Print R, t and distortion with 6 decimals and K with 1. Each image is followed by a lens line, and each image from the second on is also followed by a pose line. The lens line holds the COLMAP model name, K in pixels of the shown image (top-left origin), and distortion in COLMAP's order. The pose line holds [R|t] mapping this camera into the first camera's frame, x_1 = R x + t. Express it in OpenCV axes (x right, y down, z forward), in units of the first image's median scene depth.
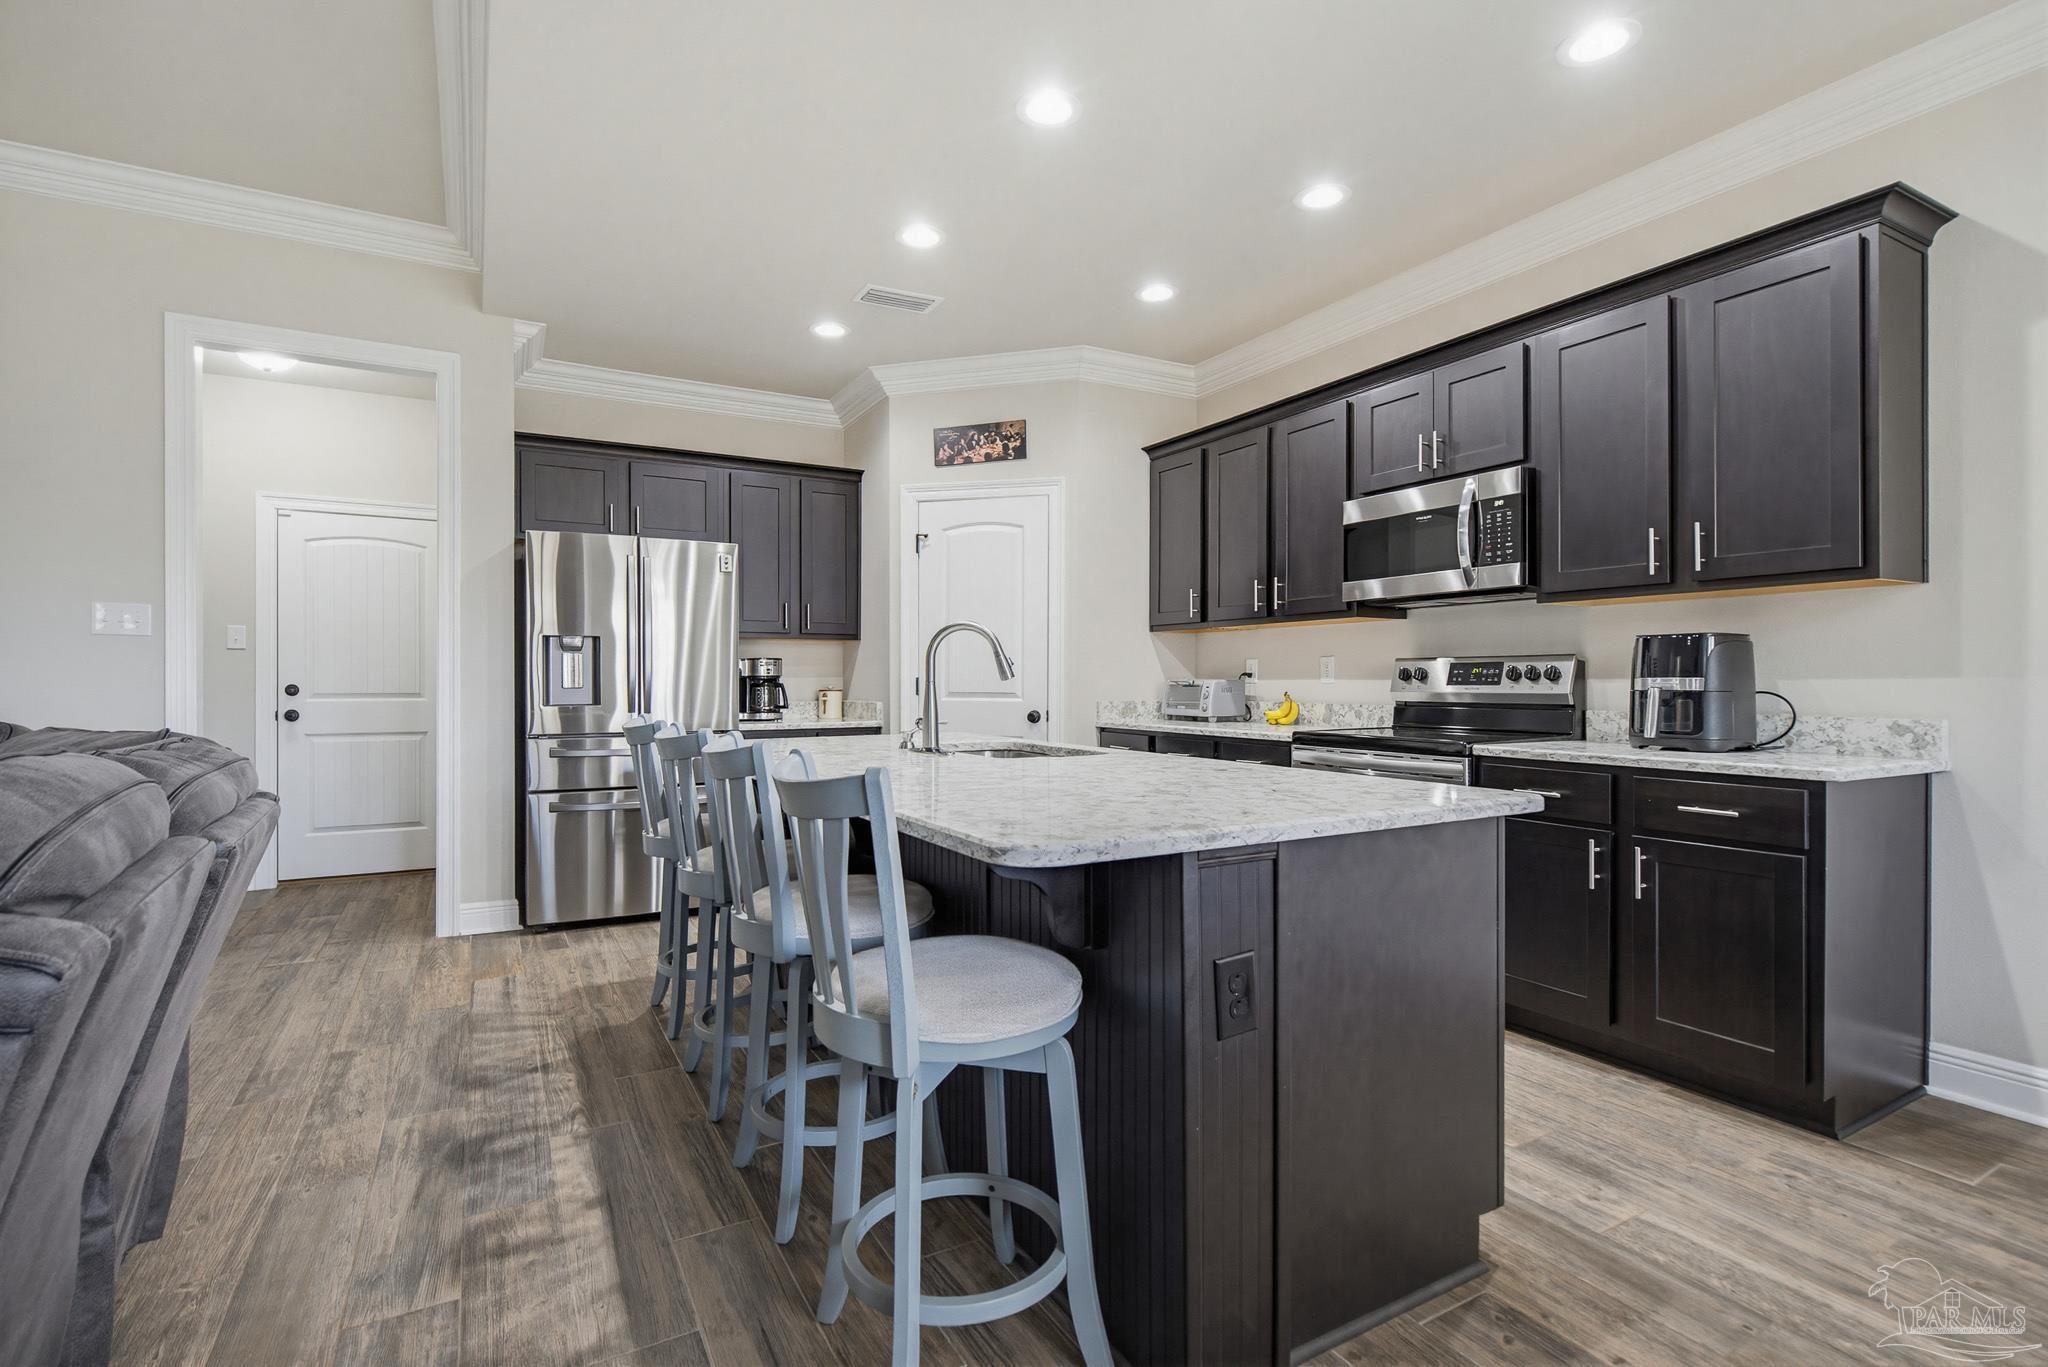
lens RADIAL K [[970.8, 0, 1008.4], [0, 970.8, 678.2], [0, 0, 1]] dist [0.005761, -0.002706]
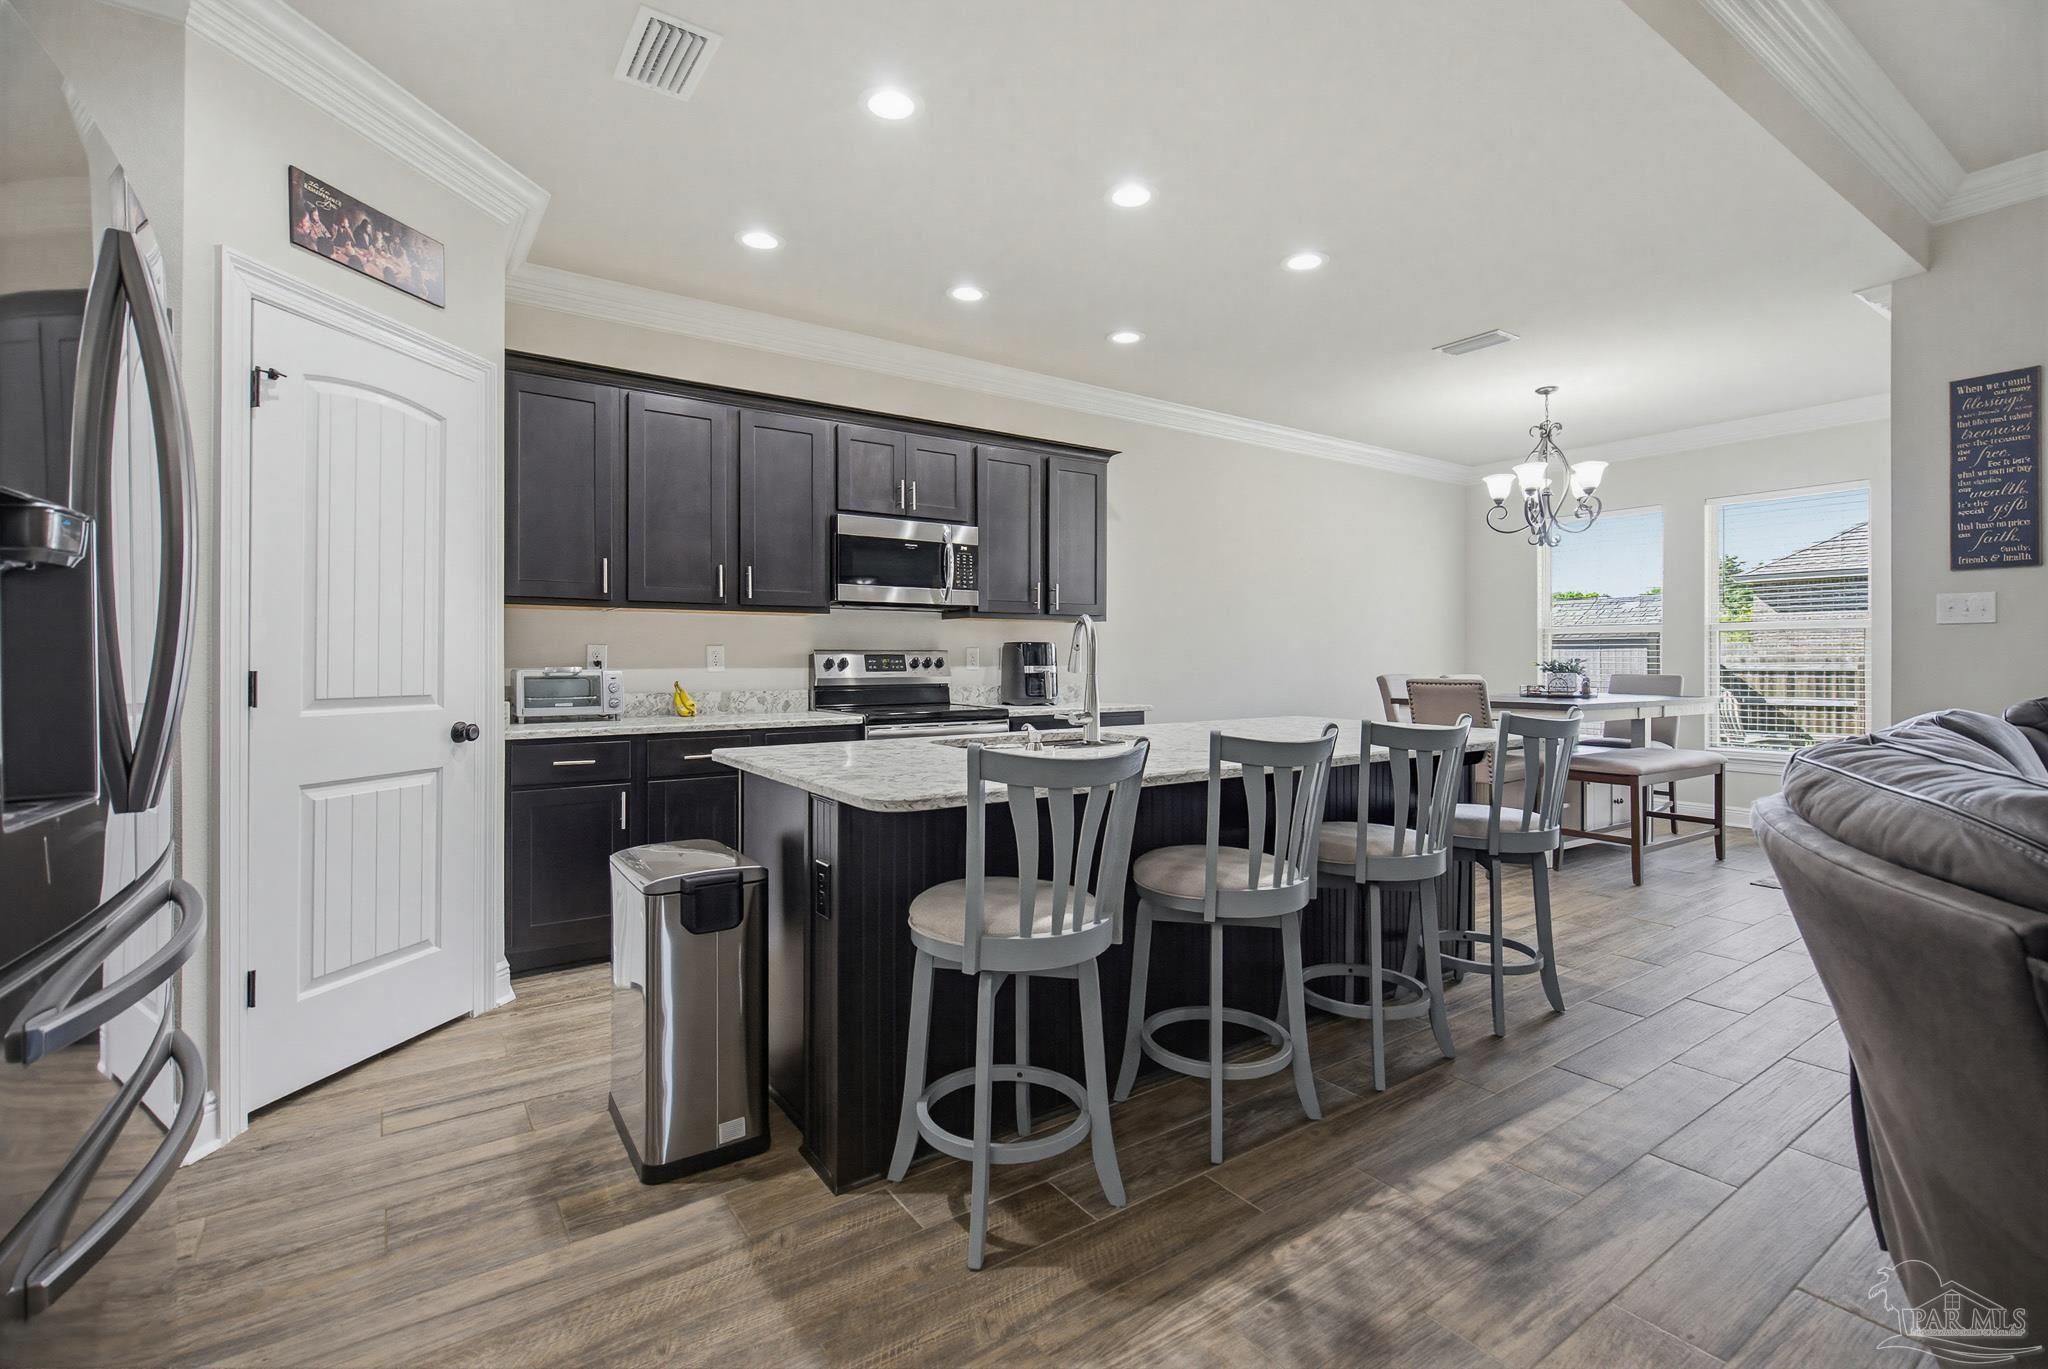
lens RADIAL K [[941.2, 0, 1034.0], [0, 941.2, 660.4], [0, 0, 1]] dist [0.003337, -0.000938]
pose [[-0.120152, -0.001650, 0.992754, -0.703399], [-0.001817, 0.999997, 0.001442, -0.008938], [-0.992754, -0.001630, -0.120155, 0.806397]]
